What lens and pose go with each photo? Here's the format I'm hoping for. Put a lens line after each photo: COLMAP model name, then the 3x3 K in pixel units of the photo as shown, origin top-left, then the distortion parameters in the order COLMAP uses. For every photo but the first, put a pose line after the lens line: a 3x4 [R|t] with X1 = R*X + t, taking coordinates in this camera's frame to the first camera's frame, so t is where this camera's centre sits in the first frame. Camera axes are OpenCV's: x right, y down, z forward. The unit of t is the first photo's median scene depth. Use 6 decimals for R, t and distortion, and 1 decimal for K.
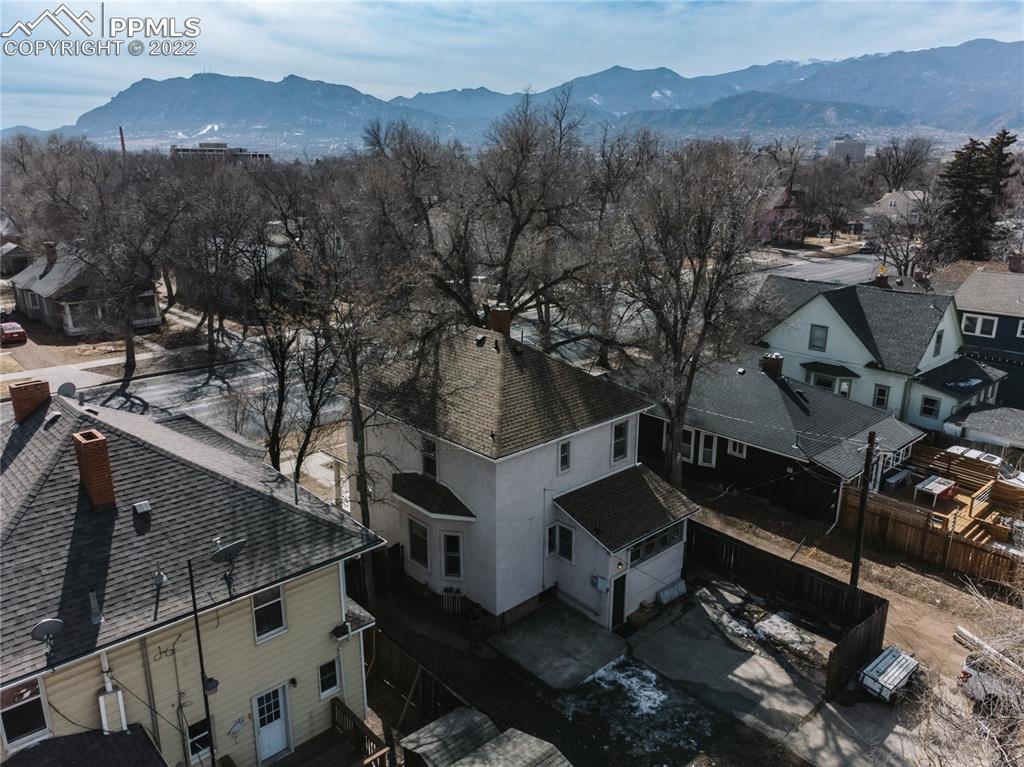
lens RADIAL K [[762.8, 0, 510.7], [0, 762.8, 383.5], [0, 0, 1]] dist [0.028224, -0.000031]
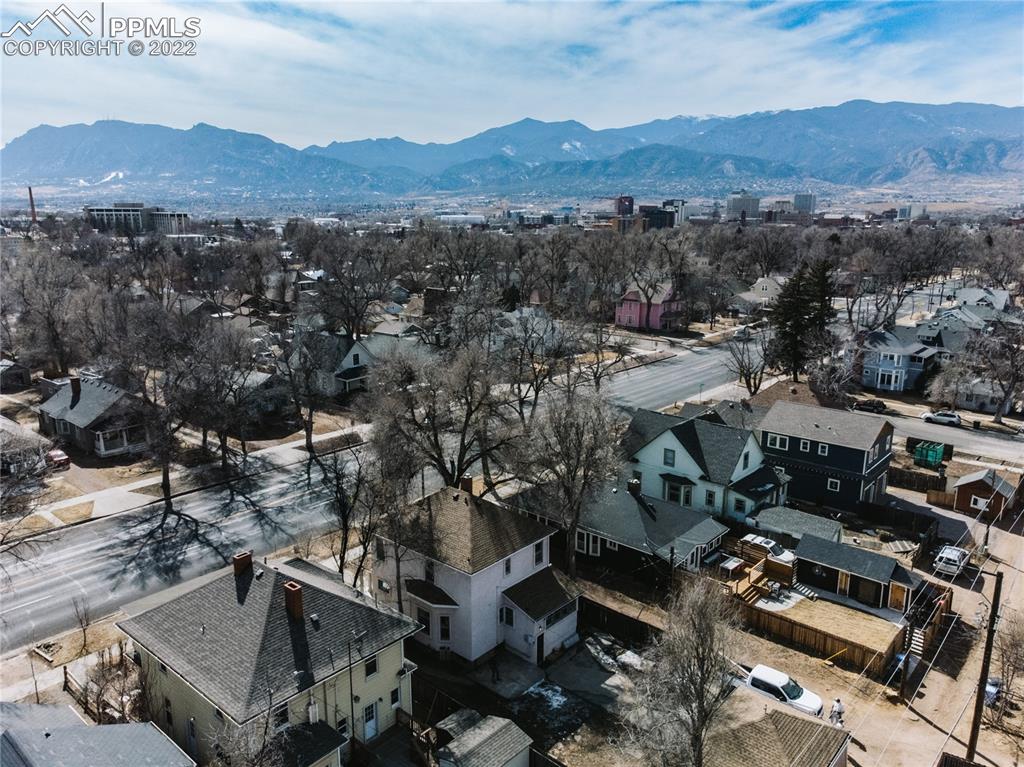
lens RADIAL K [[762.8, 0, 510.7], [0, 762.8, 383.5], [0, 0, 1]] dist [0.028224, -0.000031]
pose [[0.994311, -0.023323, 0.103928, -0.087973], [0.029256, 0.998006, -0.055934, -0.209835], [-0.102416, 0.058657, 0.993011, -0.716733]]
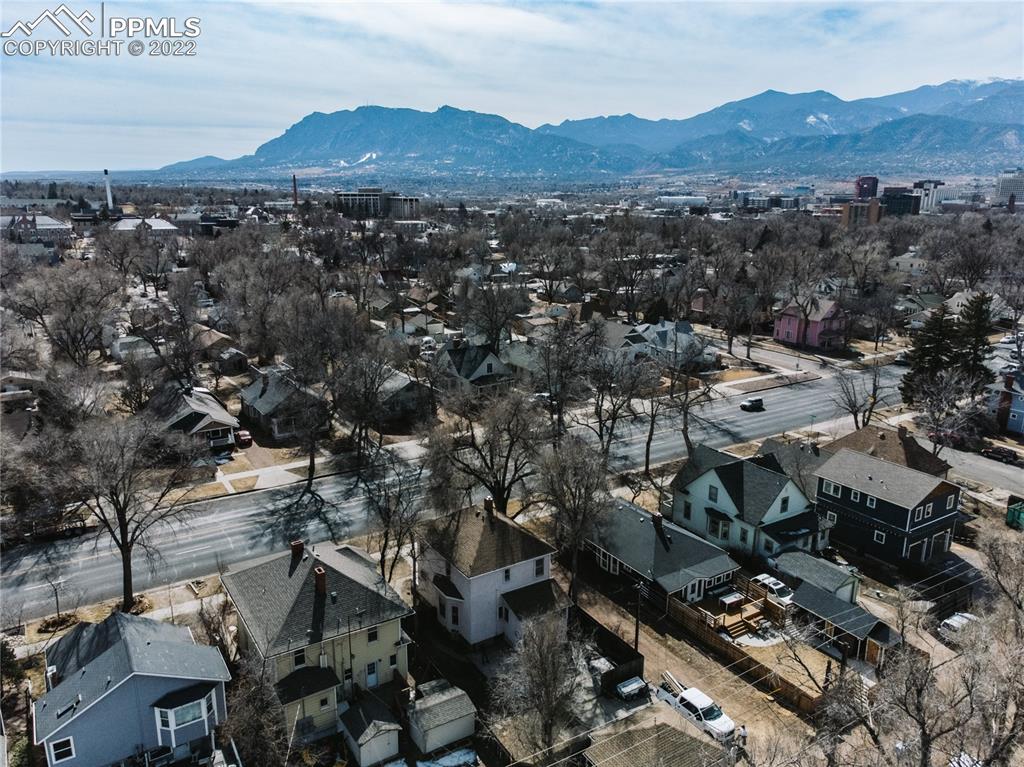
lens RADIAL K [[762.8, 0, 510.7], [0, 762.8, 383.5], [0, 0, 1]] dist [0.028224, -0.000031]
pose [[0.983833, 0.049731, -0.172045, 0.399371], [-0.054819, 0.998184, -0.024951, -0.372452], [0.170492, 0.033979, 0.984773, -1.104836]]
